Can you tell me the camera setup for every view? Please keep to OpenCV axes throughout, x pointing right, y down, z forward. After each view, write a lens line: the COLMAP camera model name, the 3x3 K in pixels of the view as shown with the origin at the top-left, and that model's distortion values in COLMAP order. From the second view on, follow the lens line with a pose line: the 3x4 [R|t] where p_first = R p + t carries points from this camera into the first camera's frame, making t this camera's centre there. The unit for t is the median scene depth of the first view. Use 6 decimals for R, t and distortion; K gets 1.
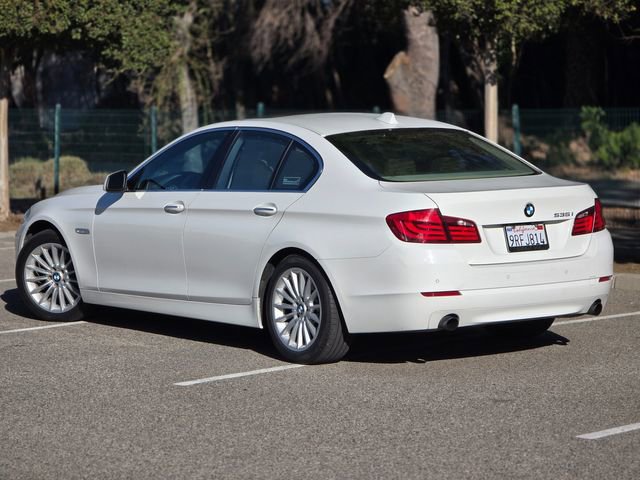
lens RADIAL K [[2118.0, 0, 325.8], [0, 2118.0, 240.7], [0, 0, 1]] dist [0.279722, 0.000000]
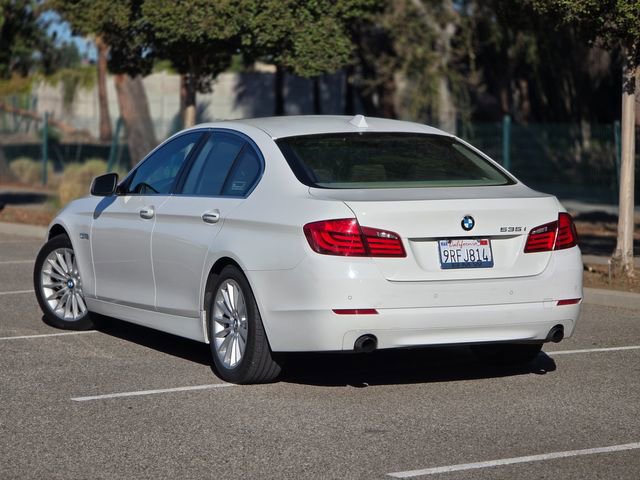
lens RADIAL K [[2118.0, 0, 318.5], [0, 2118.0, 239.4], [0, 0, 1]] dist [0.279722, 0.000000]
pose [[0.978017, 0.027234, -0.206740, 0.200711], [-0.029317, 0.999546, -0.007020, 0.000718], [0.206455, 0.012927, 0.978371, 0.092672]]
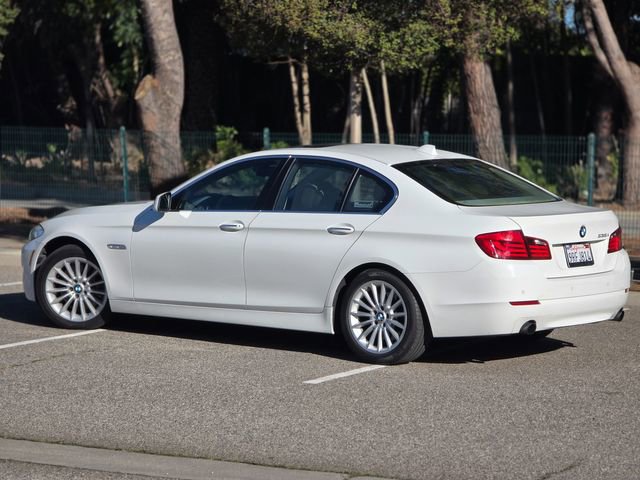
lens RADIAL K [[2118.0, 0, 320.0], [0, 2118.0, 238.0], [0, 0, 1]] dist [0.279722, 0.000000]
pose [[0.969730, 0.005613, 0.244113, -0.301699], [-0.003989, 0.999966, -0.007148, -0.001713], [-0.244145, 0.005957, 0.969720, -0.094674]]
